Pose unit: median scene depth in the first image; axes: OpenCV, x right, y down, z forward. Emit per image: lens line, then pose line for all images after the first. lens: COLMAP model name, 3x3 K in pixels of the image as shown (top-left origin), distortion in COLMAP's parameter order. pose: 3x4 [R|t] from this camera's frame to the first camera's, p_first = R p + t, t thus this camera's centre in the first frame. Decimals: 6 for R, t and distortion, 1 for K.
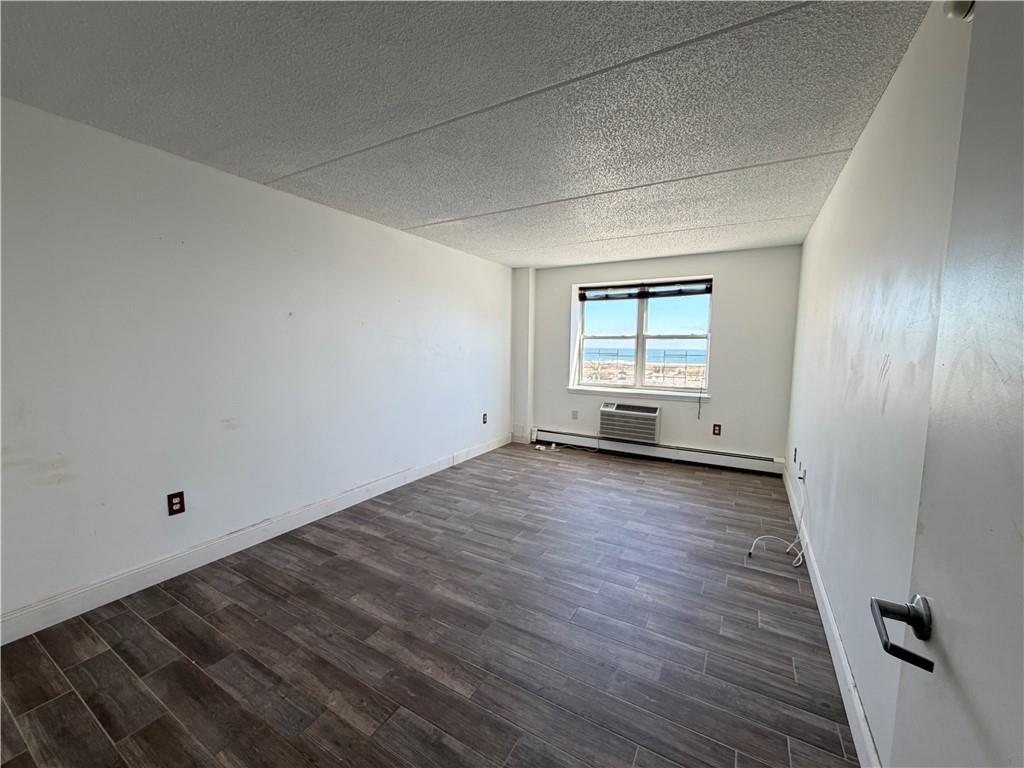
lens RADIAL K [[407.3, 0, 510.6], [0, 407.3, 383.8], [0, 0, 1]] dist [-0.000084, 0.000305]
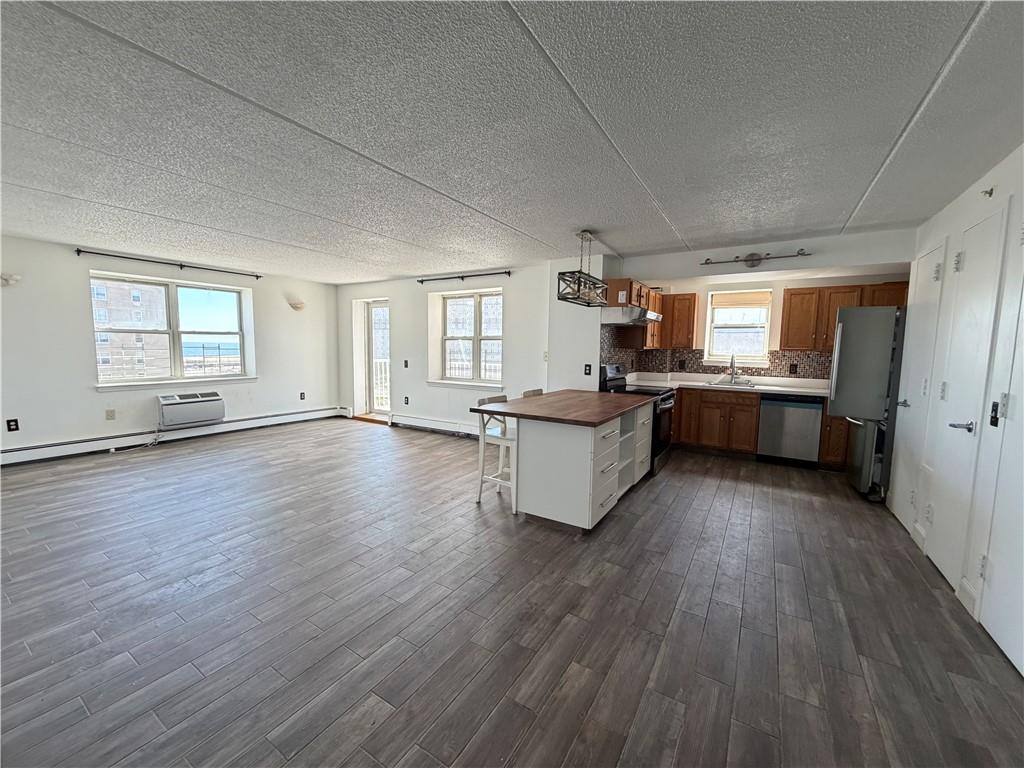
lens RADIAL K [[407.3, 0, 508.5], [0, 407.3, 385.0], [0, 0, 1]] dist [-0.000084, 0.000305]
pose [[-0.027742, -0.089706, 0.995582, -0.825737], [0.076697, 0.992838, 0.091596, -0.005263], [-0.996668, 0.078899, -0.020663, 0.148174]]
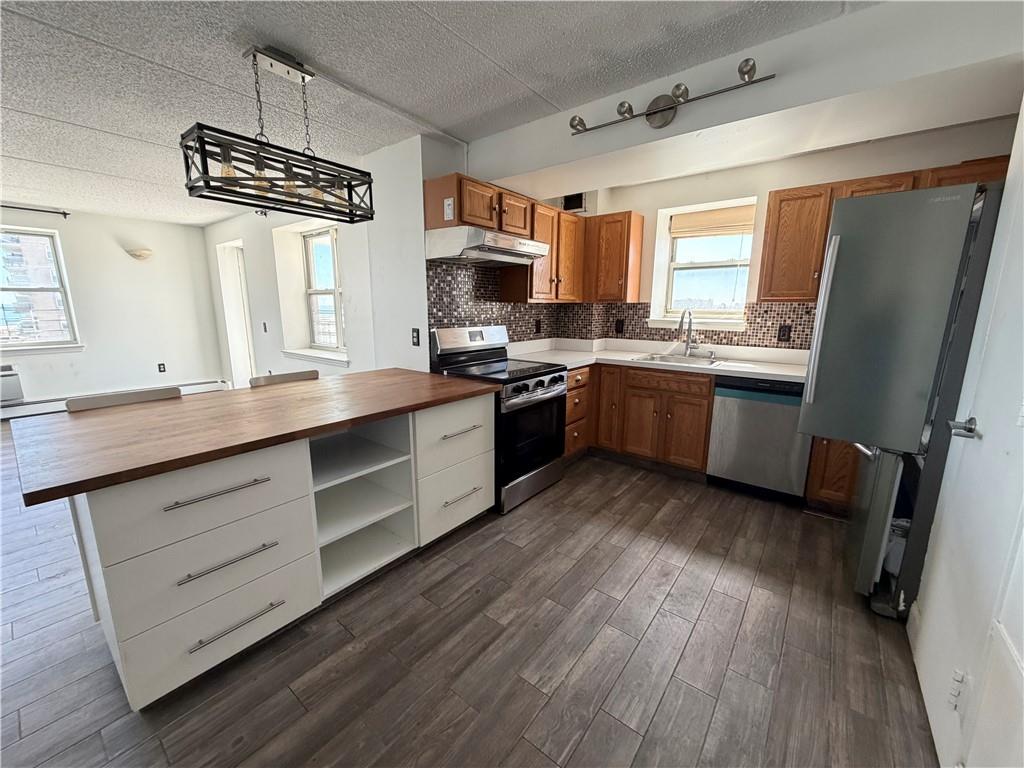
lens RADIAL K [[407.3, 0, 508.7], [0, 407.3, 384.7], [0, 0, 1]] dist [-0.000084, 0.000305]
pose [[0.078881, -0.185782, 0.979420, -0.467823], [0.087115, 0.980007, 0.178877, 0.033314], [-0.993070, 0.071212, 0.093488, -0.231430]]
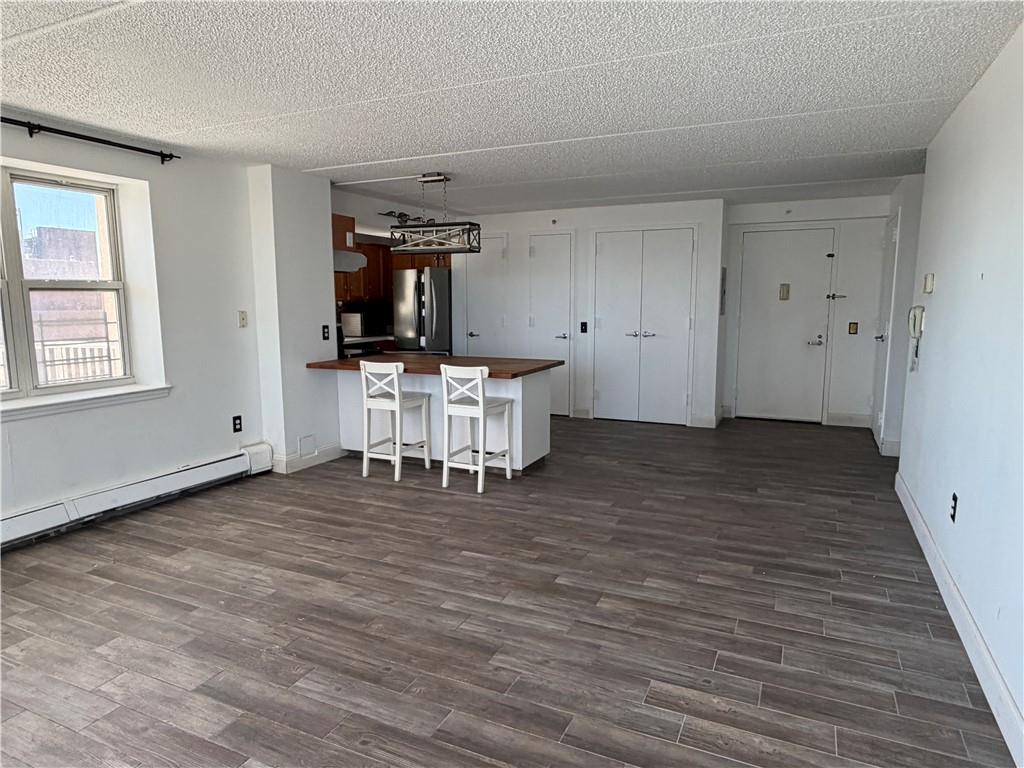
lens RADIAL K [[632.4, 0, 516.0], [0, 632.4, 389.3], [0, 0, 1]] dist [0.002419, -0.003179]
pose [[-0.987181, 0.031519, -0.156459, -0.052628], [-0.005680, 0.972746, 0.231802, -0.096833], [0.159502, 0.229719, -0.960098, 1.041817]]
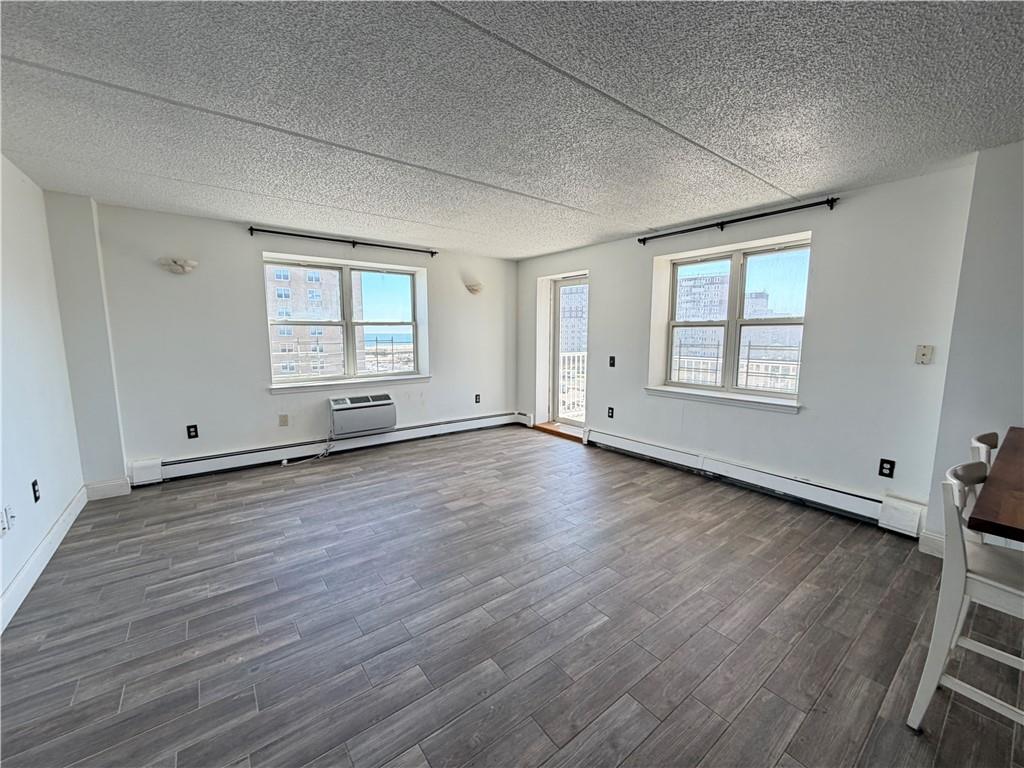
lens RADIAL K [[407.3, 0, 508.9], [0, 407.3, 383.9], [0, 0, 1]] dist [-0.000084, 0.000305]
pose [[0.319684, -0.111347, 0.940959, -0.470629], [0.083584, 0.992514, 0.089050, -0.029935], [-0.943830, 0.050181, 0.326598, 0.363580]]
